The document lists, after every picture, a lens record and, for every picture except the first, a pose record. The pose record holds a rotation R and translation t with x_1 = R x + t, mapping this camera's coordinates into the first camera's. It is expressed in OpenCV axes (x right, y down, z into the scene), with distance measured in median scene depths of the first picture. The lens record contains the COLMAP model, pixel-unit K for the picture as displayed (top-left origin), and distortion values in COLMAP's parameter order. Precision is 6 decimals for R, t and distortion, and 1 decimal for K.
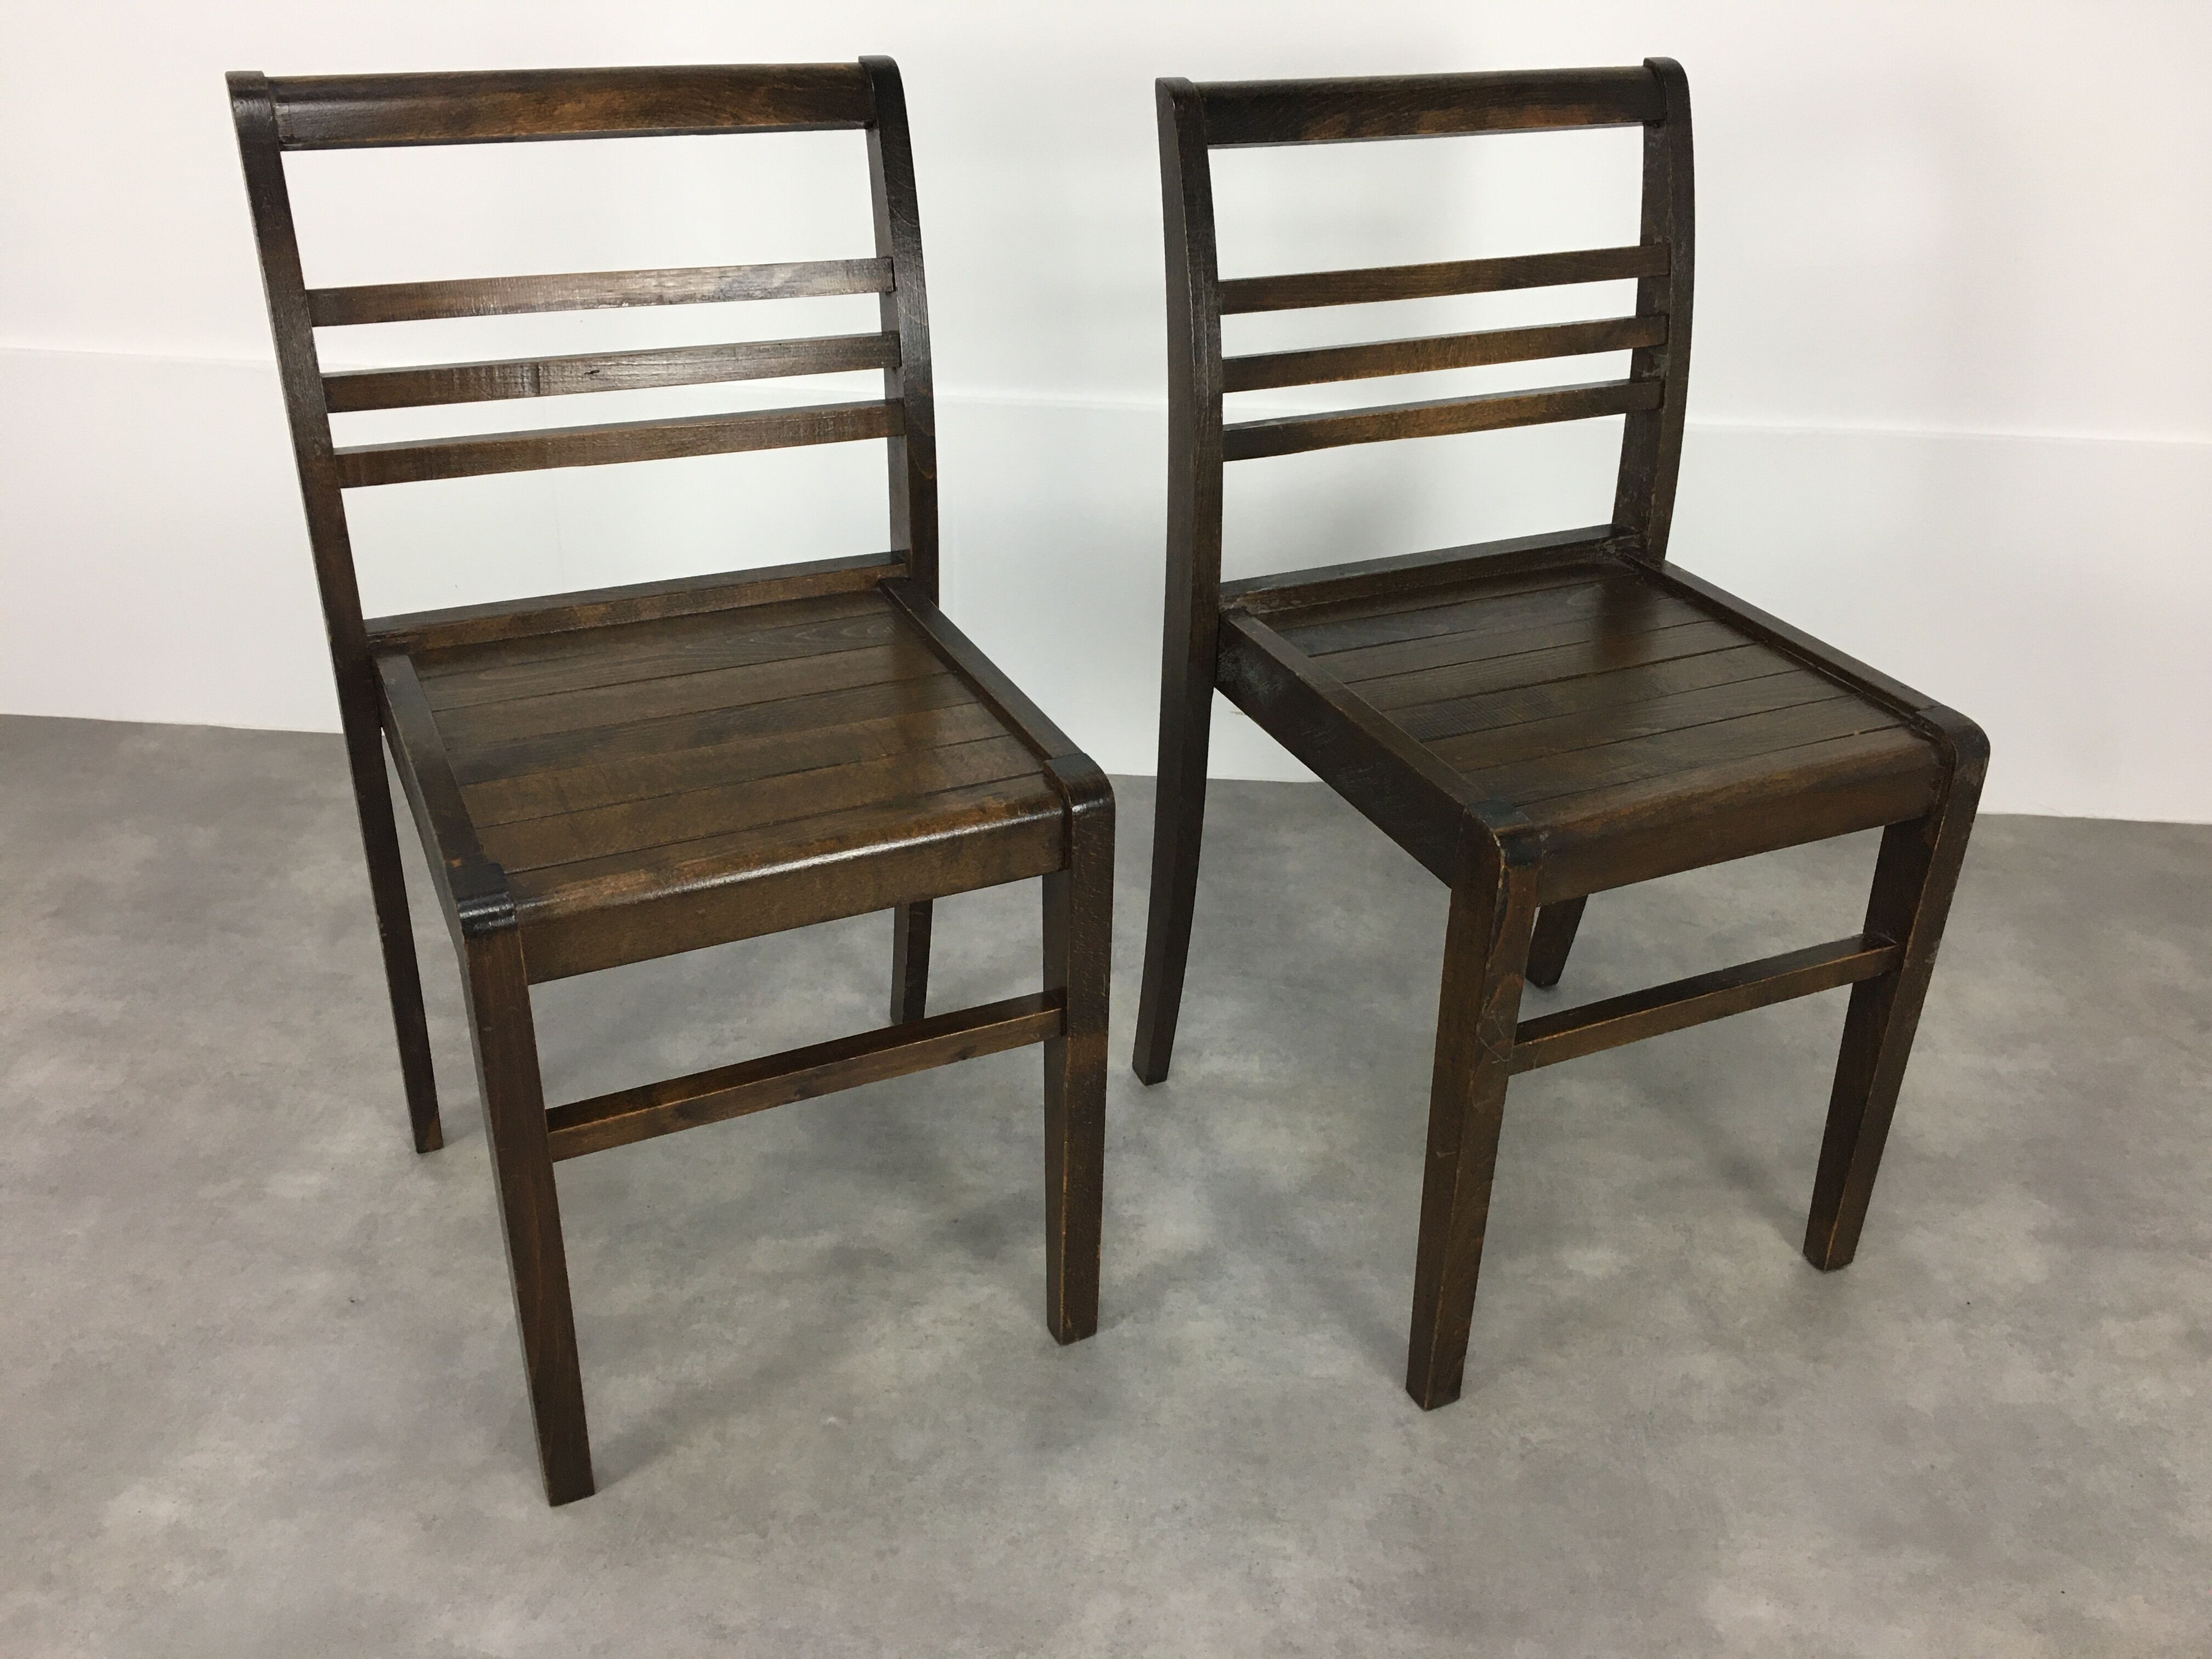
lens RADIAL K [[1892.1, 0, 1107.8], [0, 1892.1, 829.8], [0, 0, 1]] dist [0.072812, -0.117891]
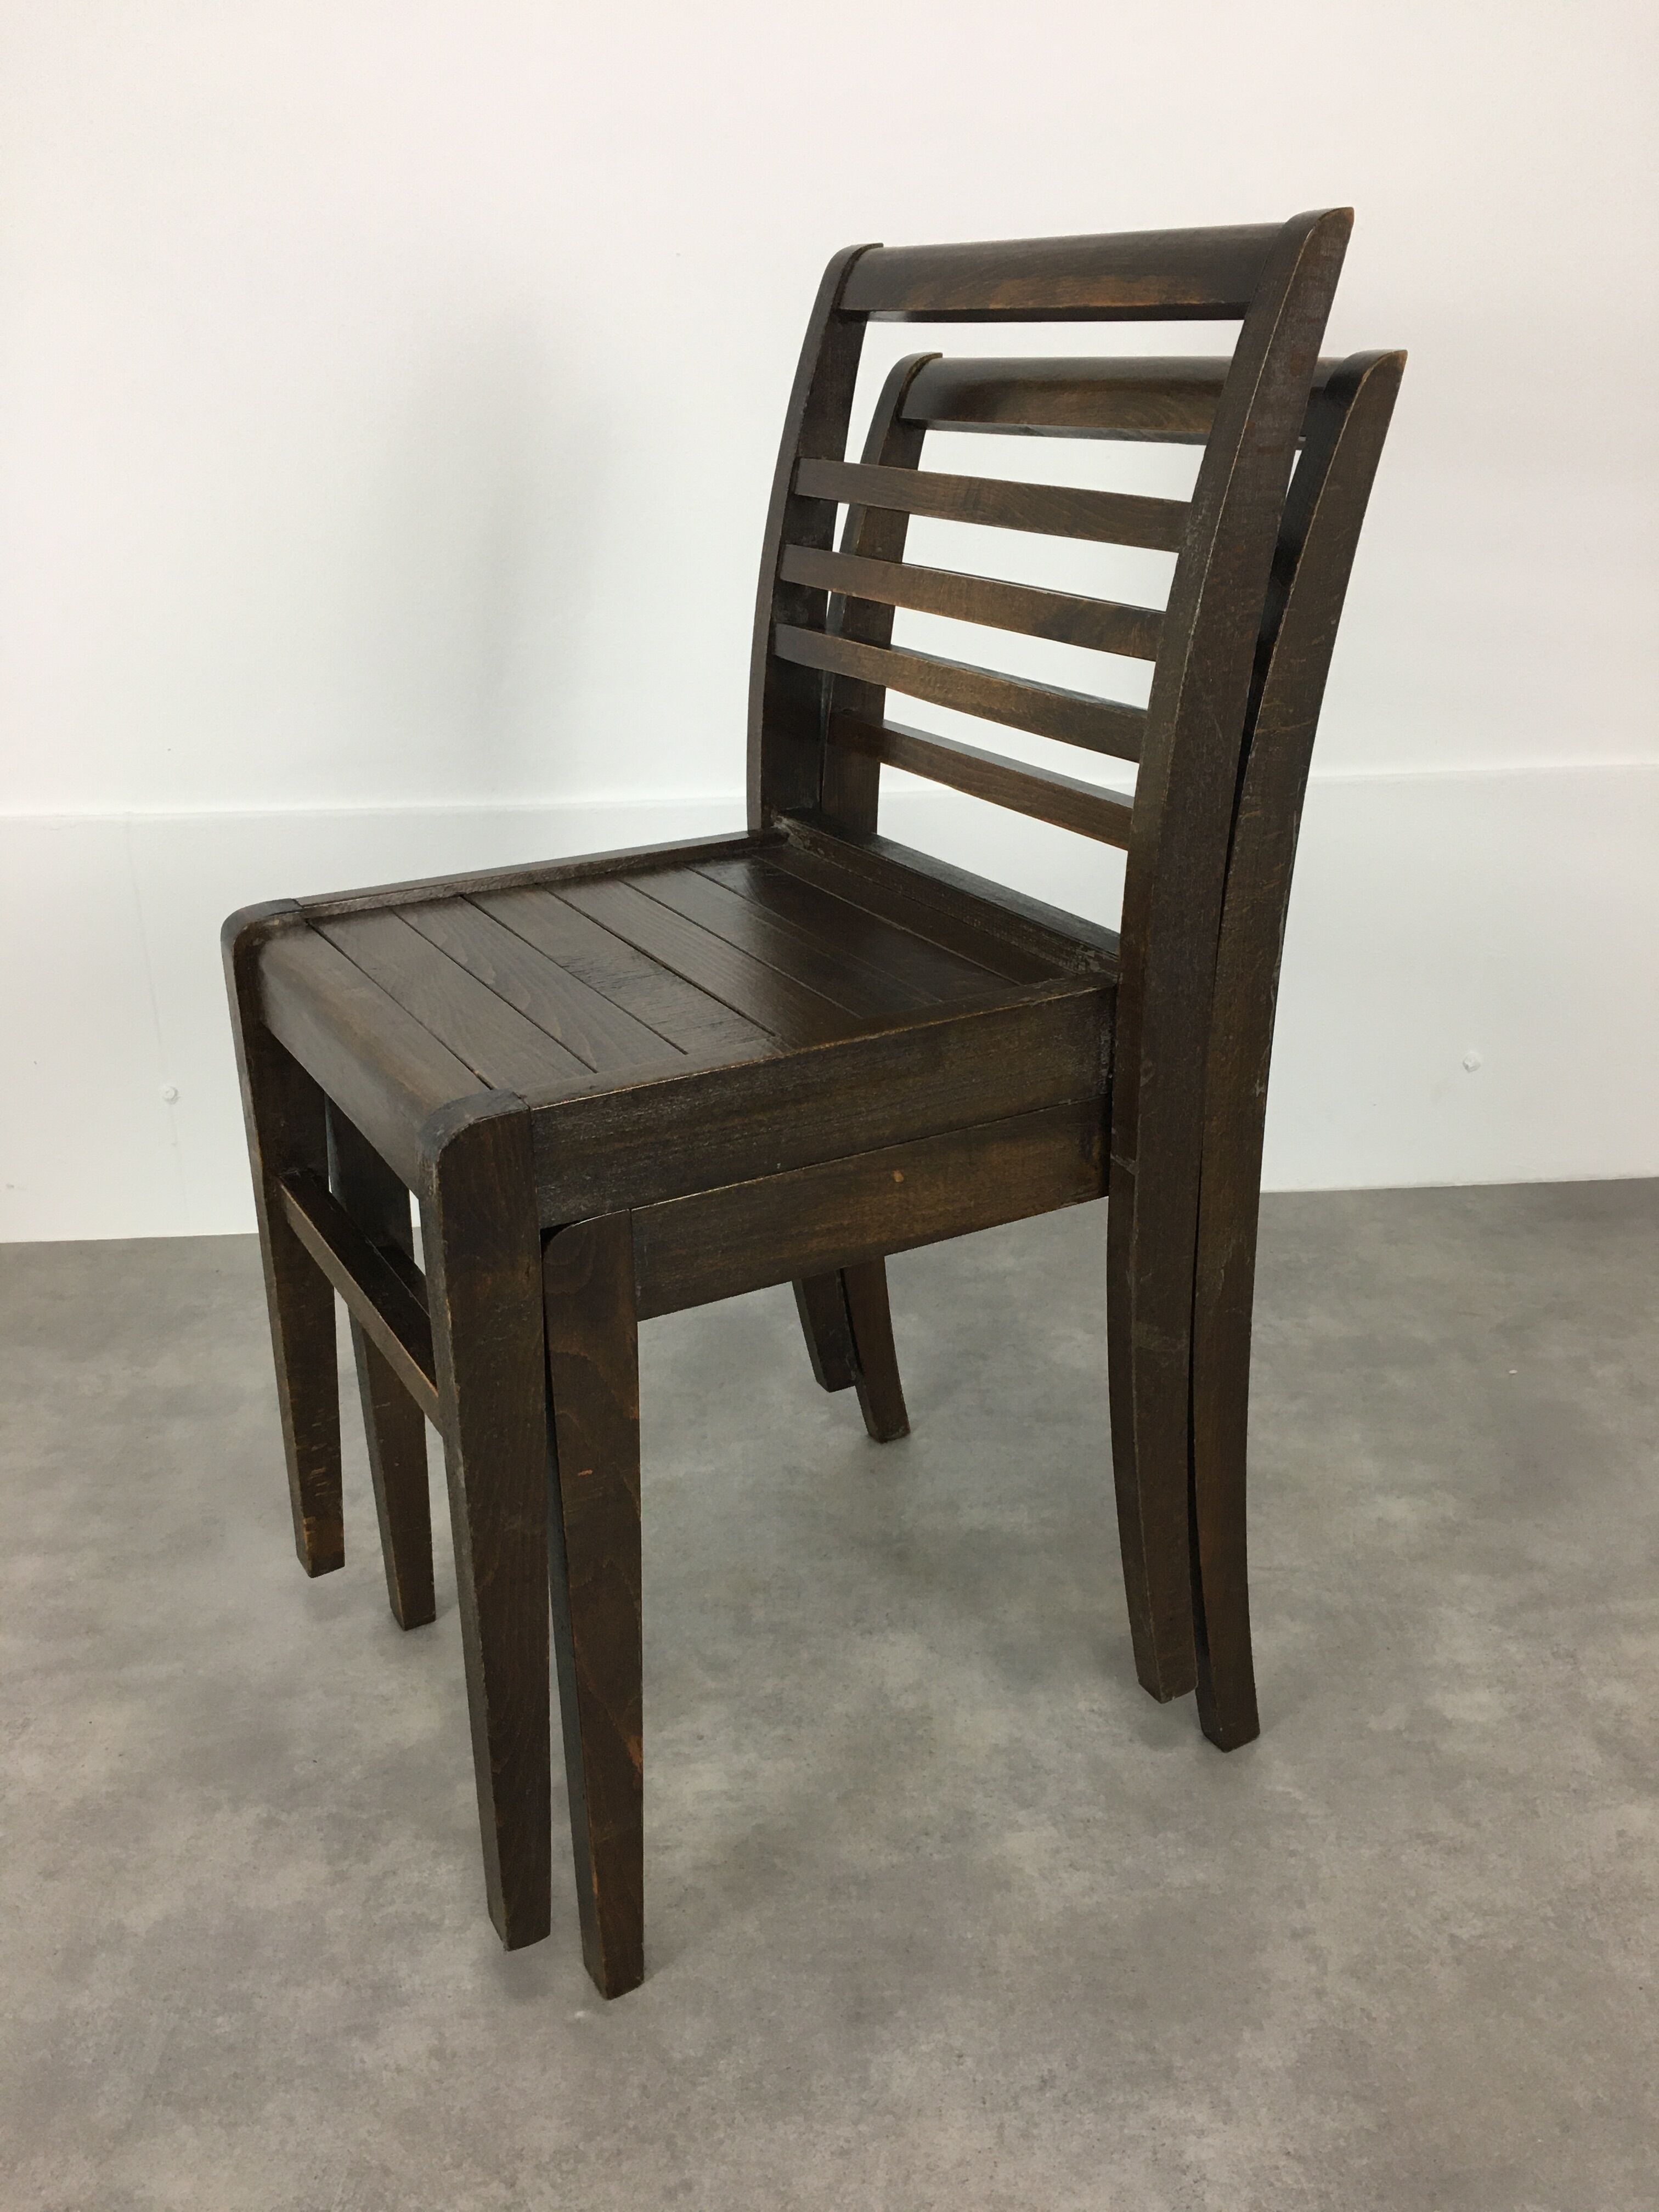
lens RADIAL K [[1892.1, 0, 831.0], [0, 1892.1, 1096.4], [0, 0, 1]] dist [0.072812, -0.117891]
pose [[0.993939, -0.082831, 0.072280, -0.066421], [0.091510, 0.987744, -0.126442, 0.047688], [-0.060921, 0.132290, 0.989337, 0.170712]]
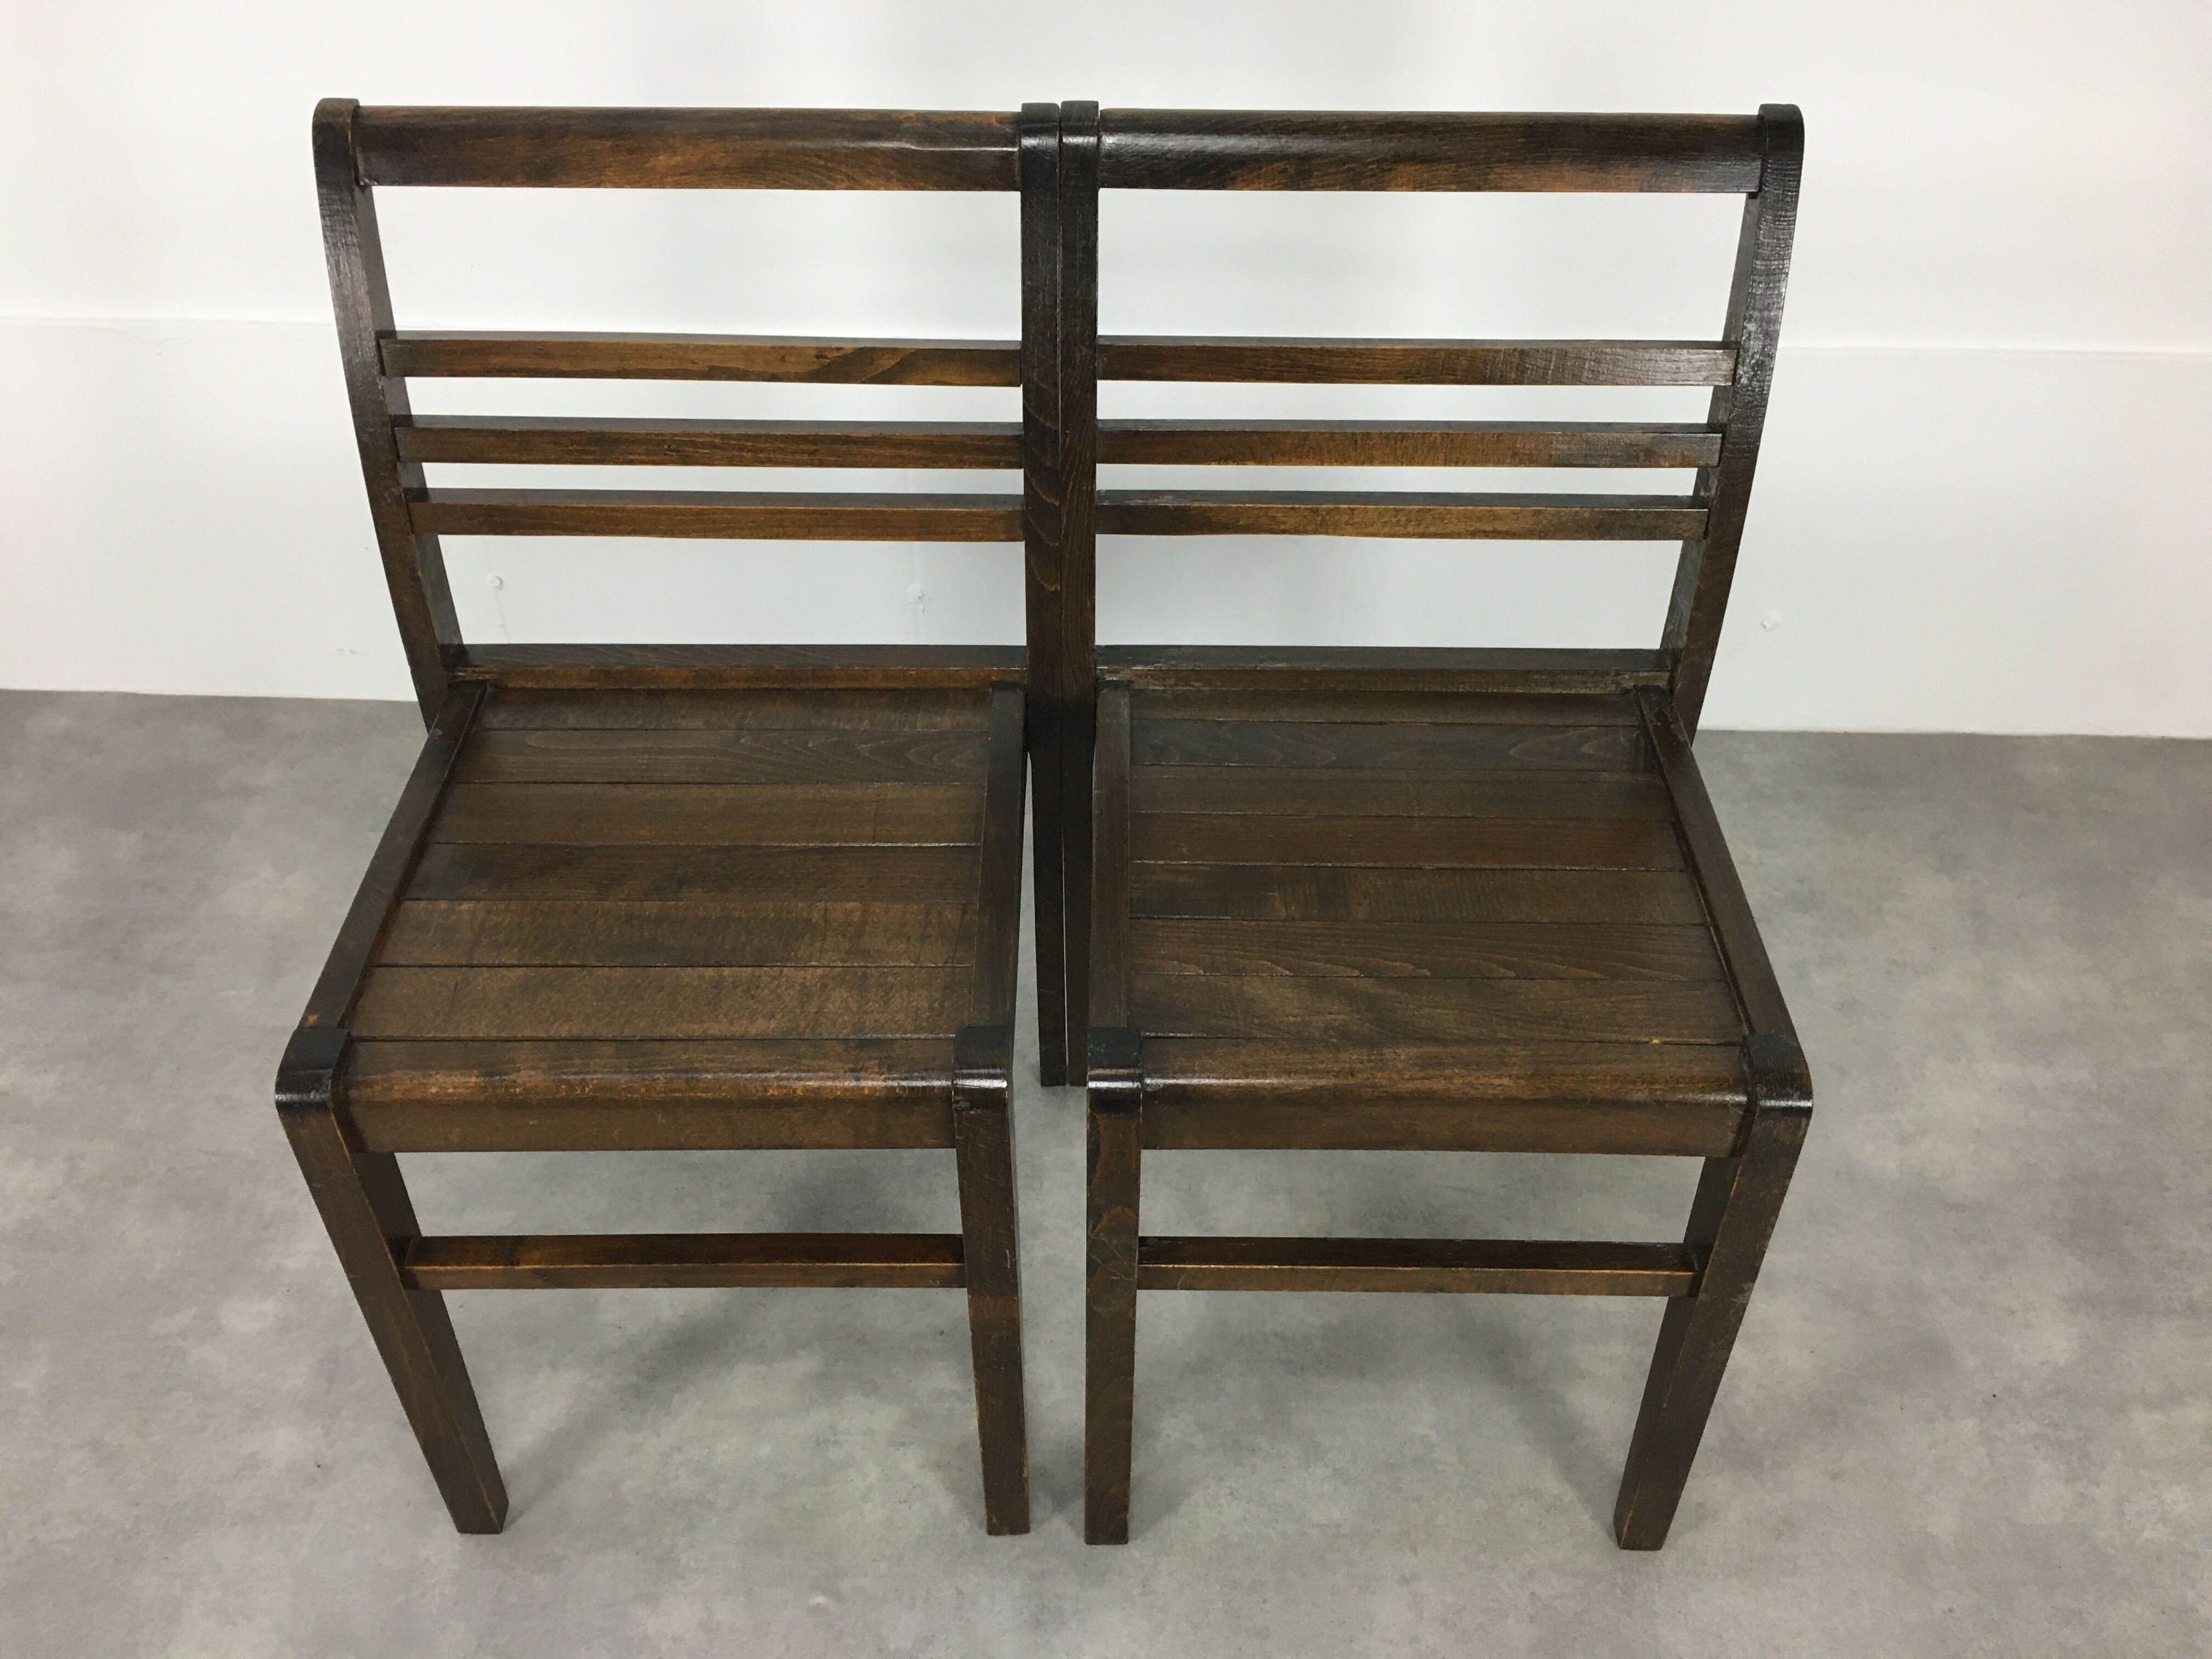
lens RADIAL K [[1892.1, 0, 1103.0], [0, 1892.1, 830.5], [0, 0, 1]] dist [0.072812, -0.117891]
pose [[0.999505, -0.030868, -0.006117, 0.016681], [0.031468, 0.979252, 0.200190, -0.252949], [-0.000189, -0.200284, 0.979738, 0.120162]]
